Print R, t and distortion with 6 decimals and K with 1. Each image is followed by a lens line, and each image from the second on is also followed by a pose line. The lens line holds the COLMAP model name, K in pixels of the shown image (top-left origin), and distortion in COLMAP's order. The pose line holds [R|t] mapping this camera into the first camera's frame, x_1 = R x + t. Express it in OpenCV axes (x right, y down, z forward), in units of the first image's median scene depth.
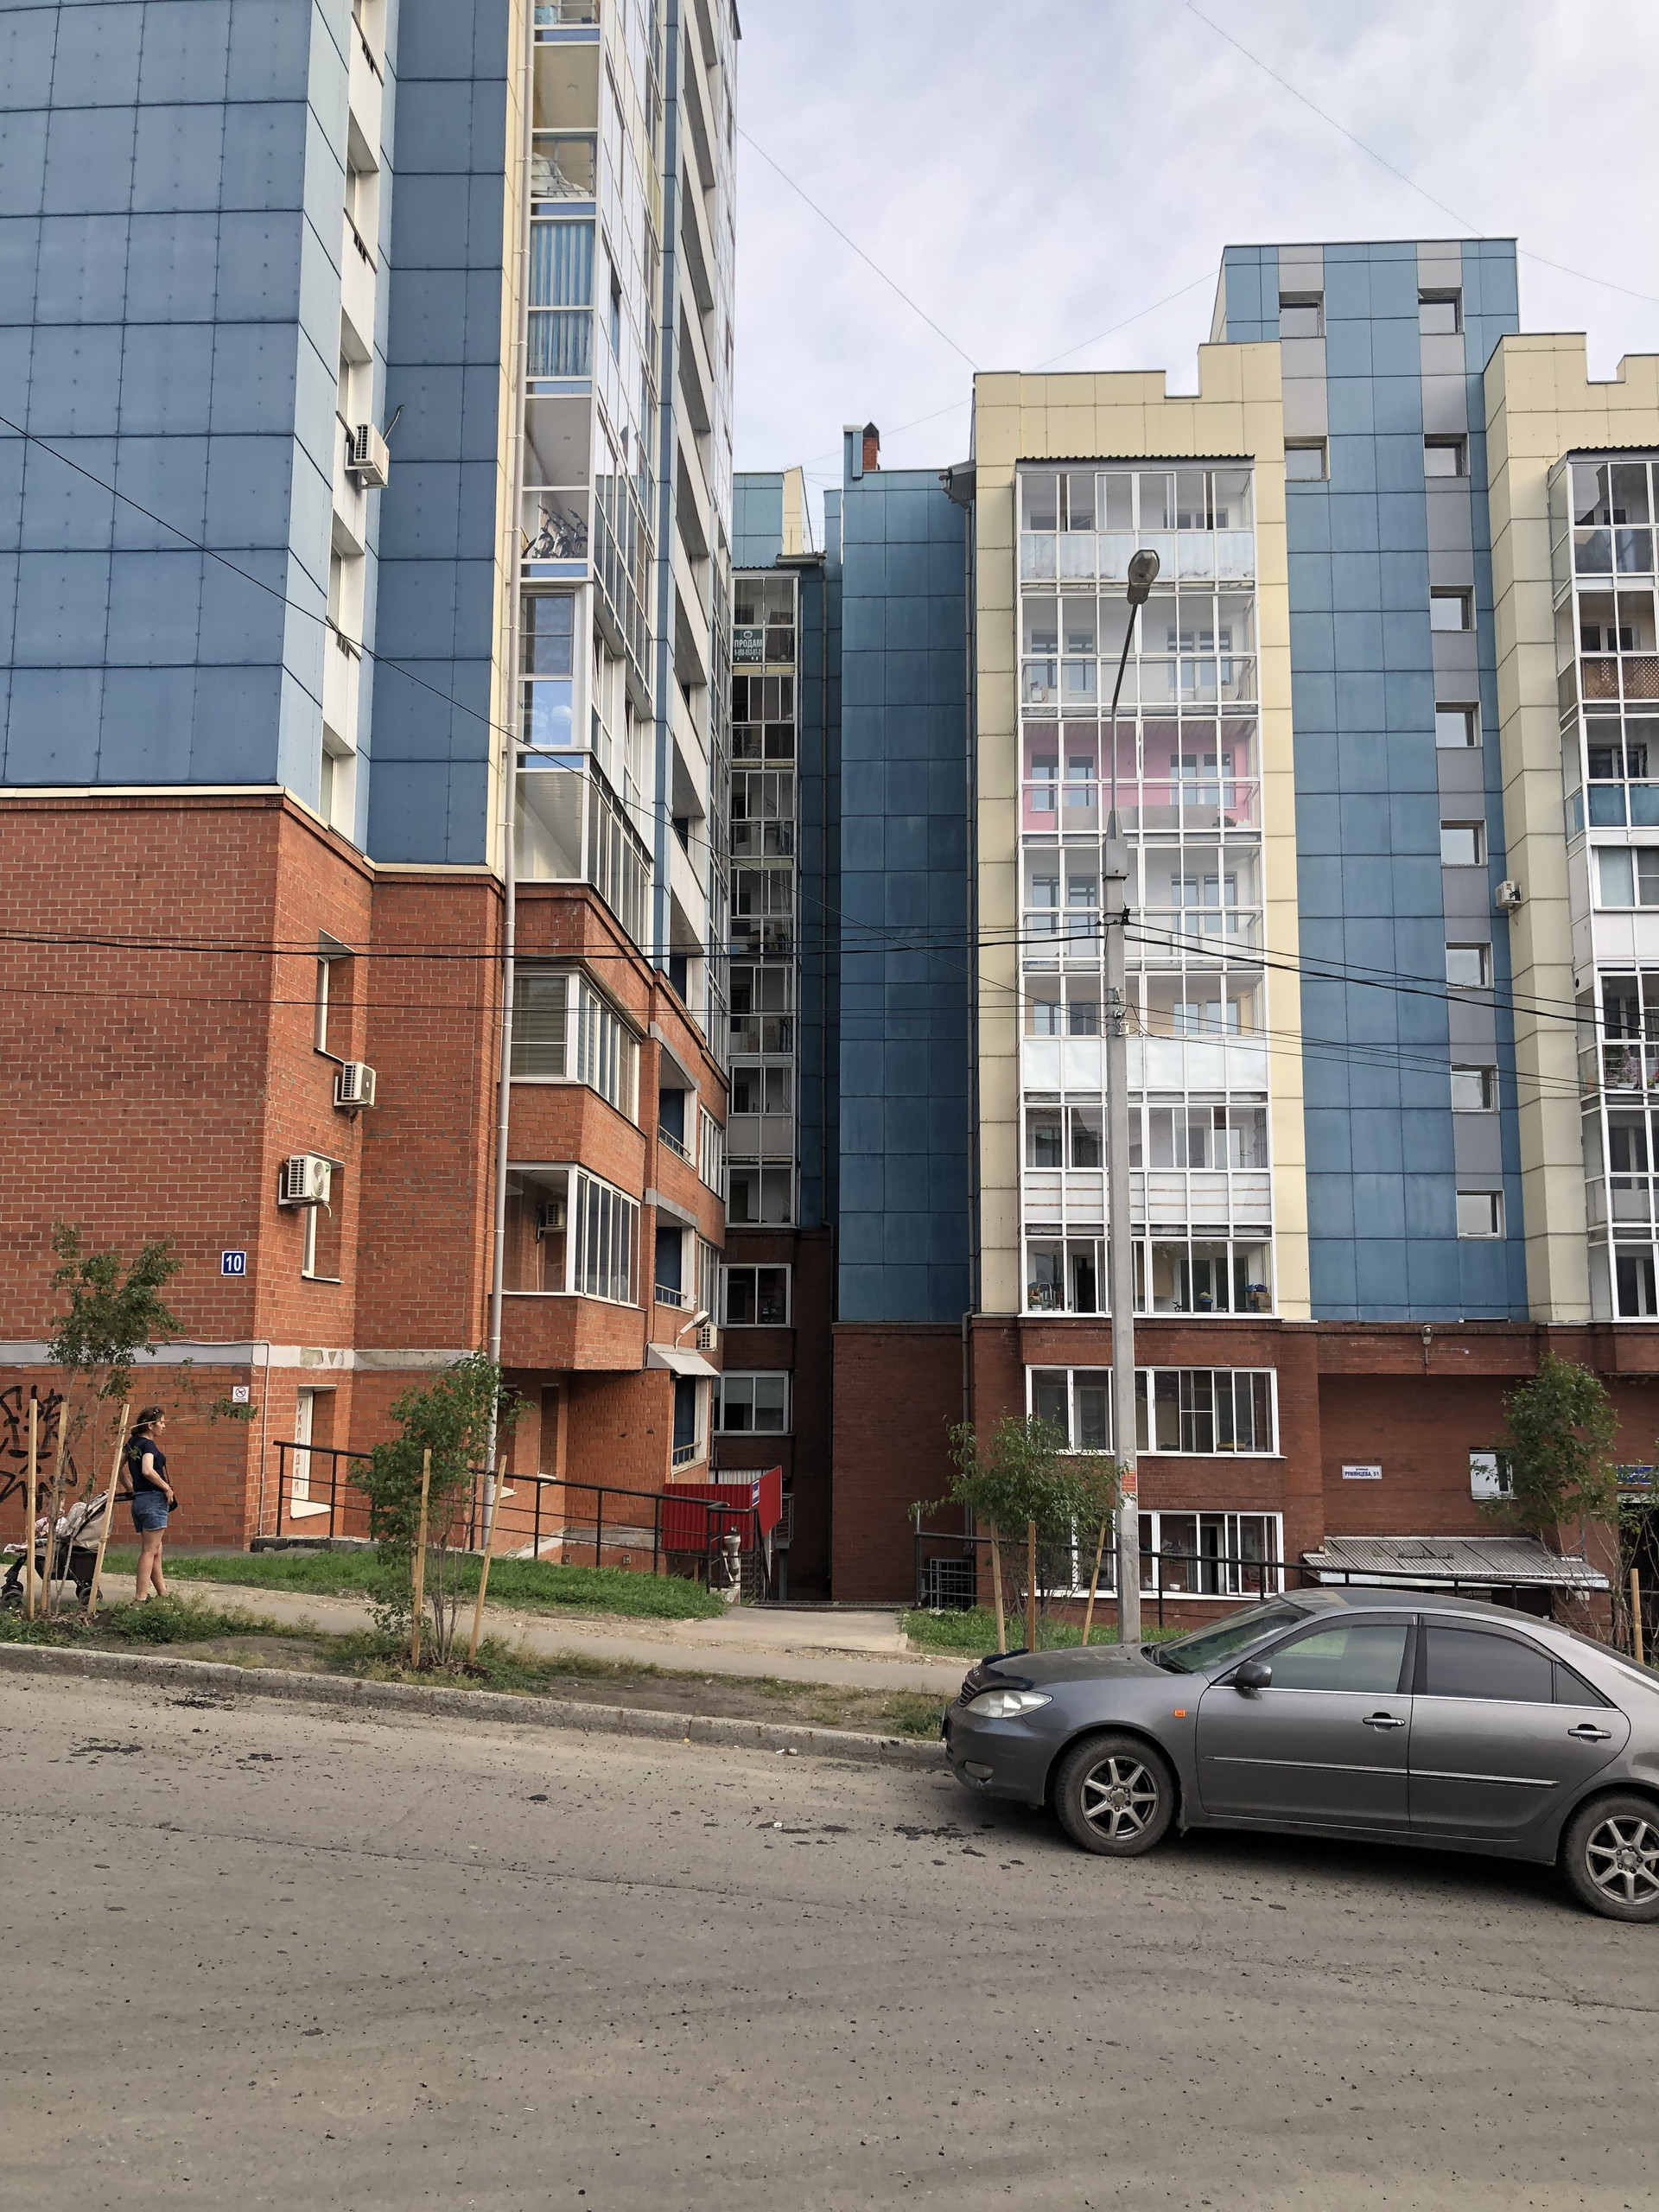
lens RADIAL K [[1830.3, 0, 829.5], [0, 1830.3, 1106.0], [0, 0, 1]] dist [0.030700, 0.000225]
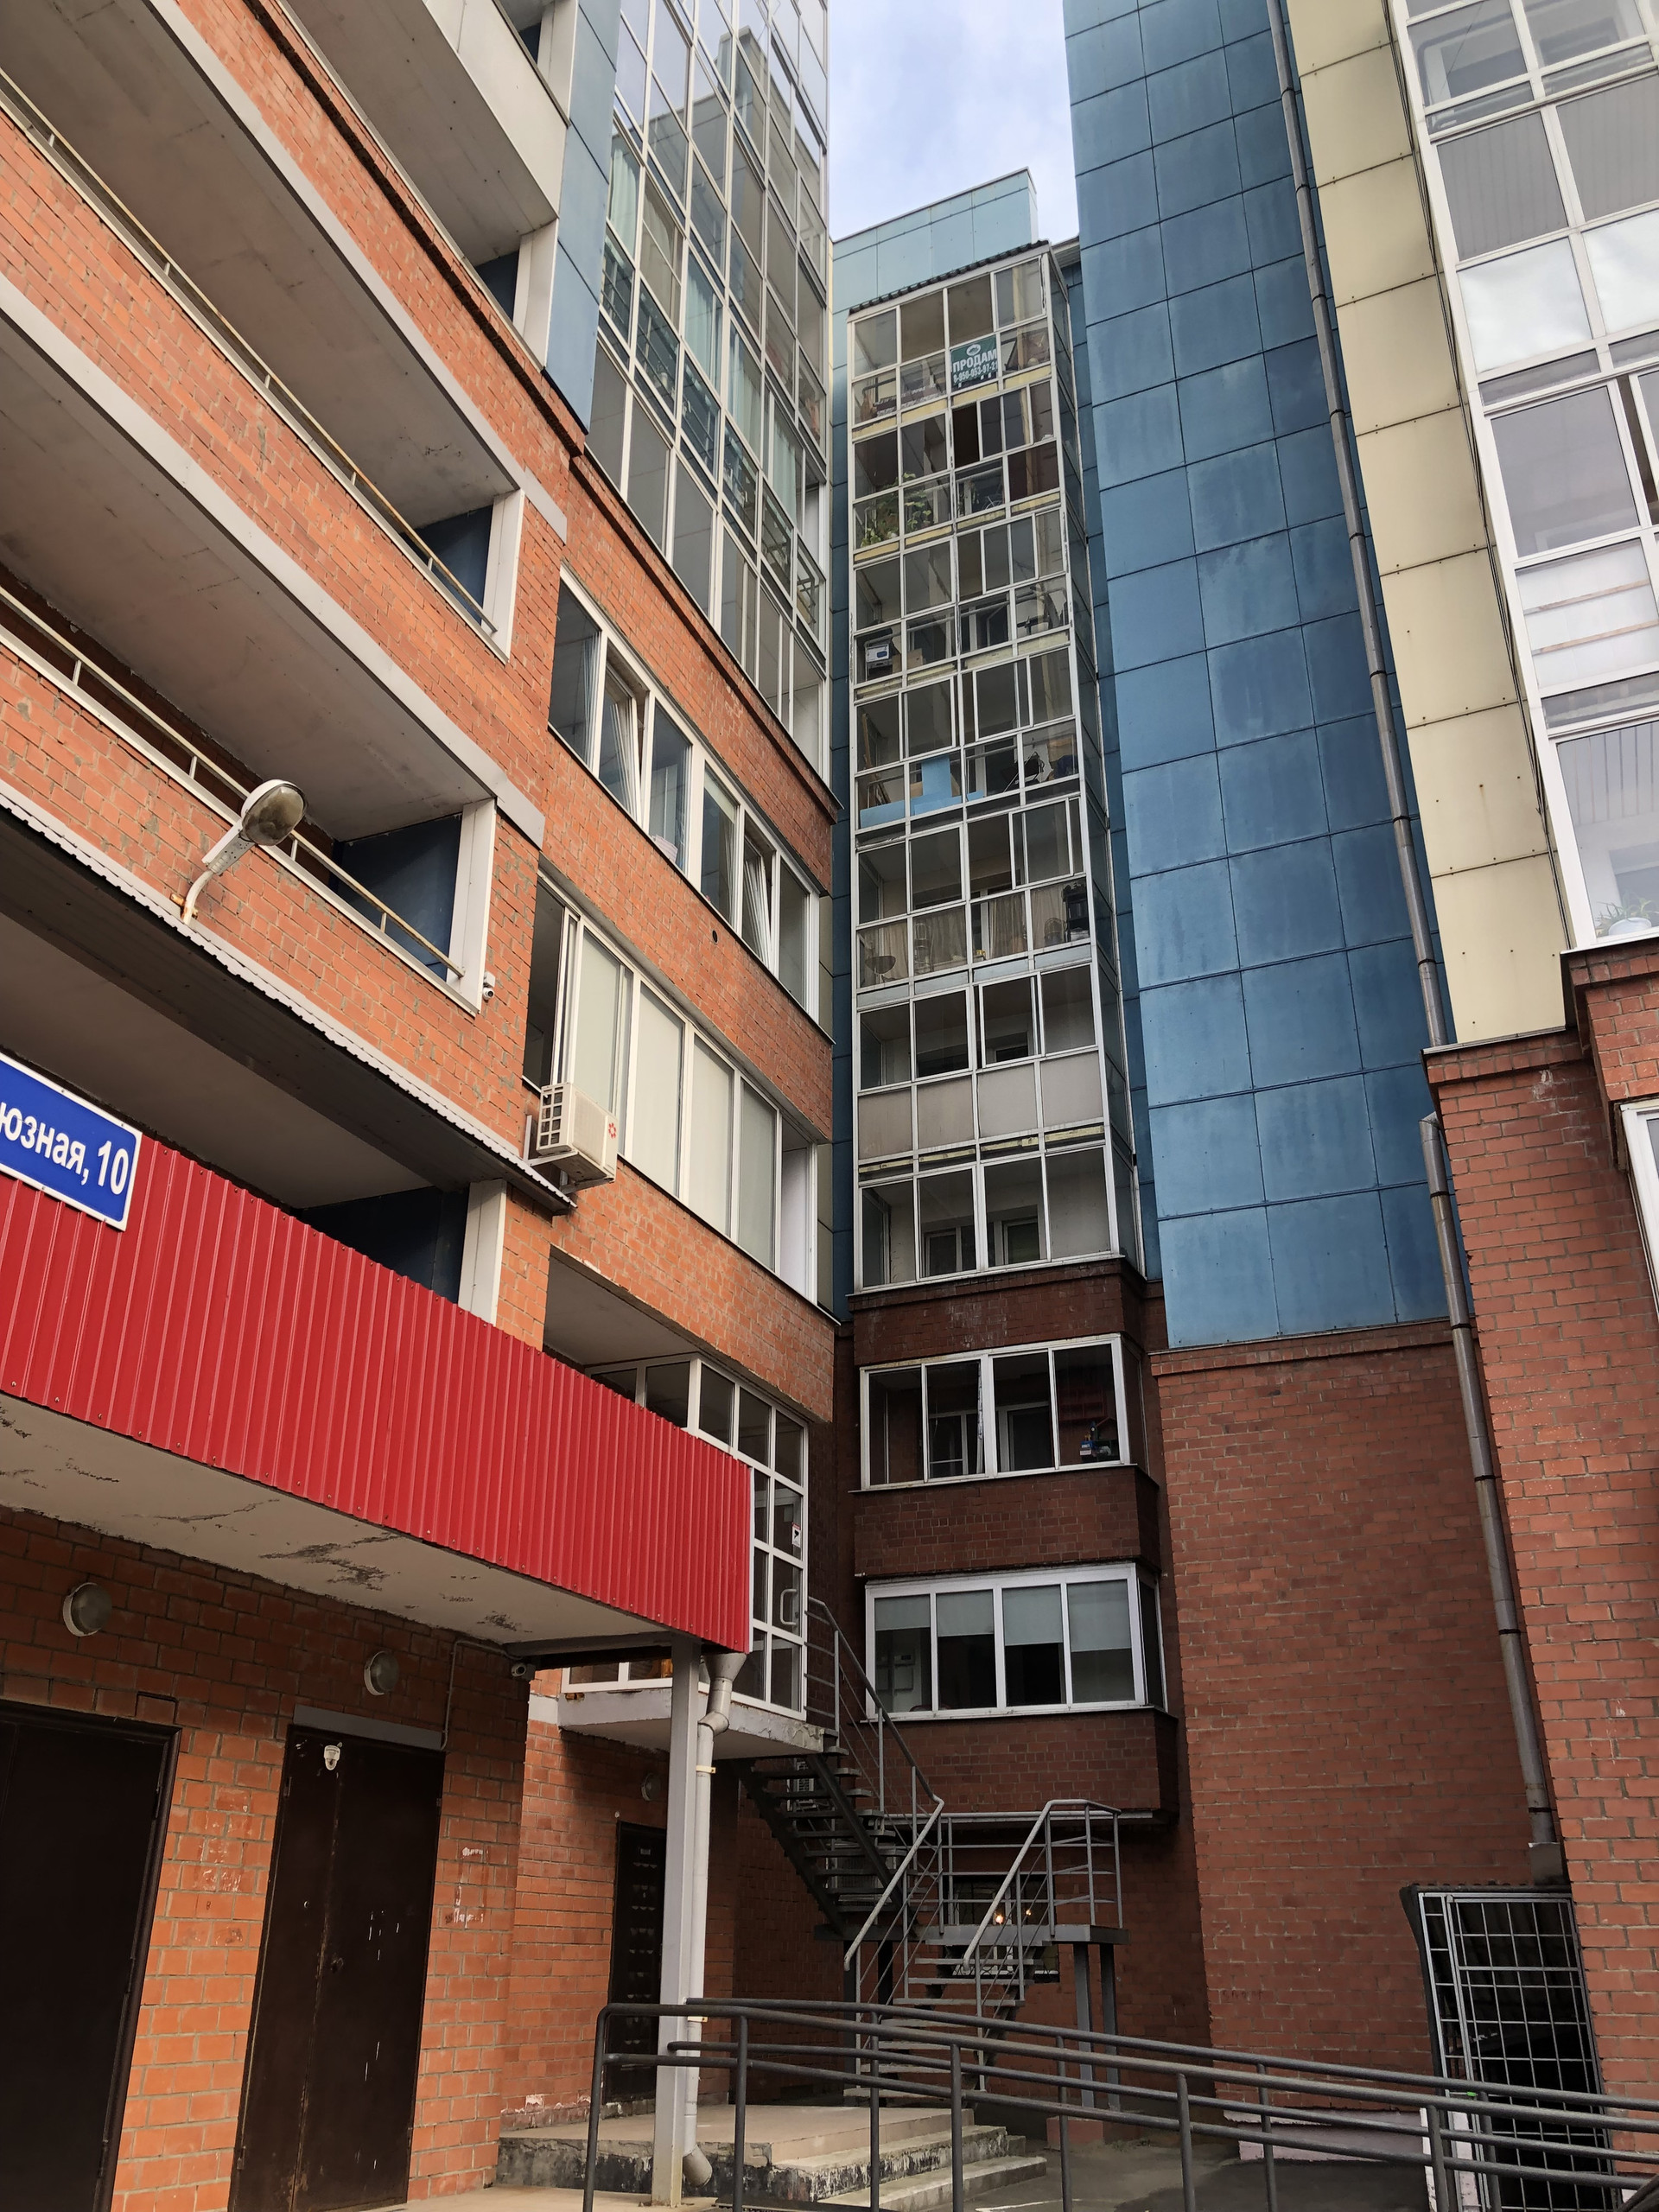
lens RADIAL K [[1830.3, 0, 829.5], [0, 1830.3, 1106.0], [0, 0, 1]] dist [0.030700, 0.000225]
pose [[0.943037, -0.147437, -0.298235, 0.058337], [0.054194, 0.952544, -0.299539, 0.169209], [0.328245, 0.266314, 0.906274, 0.535254]]
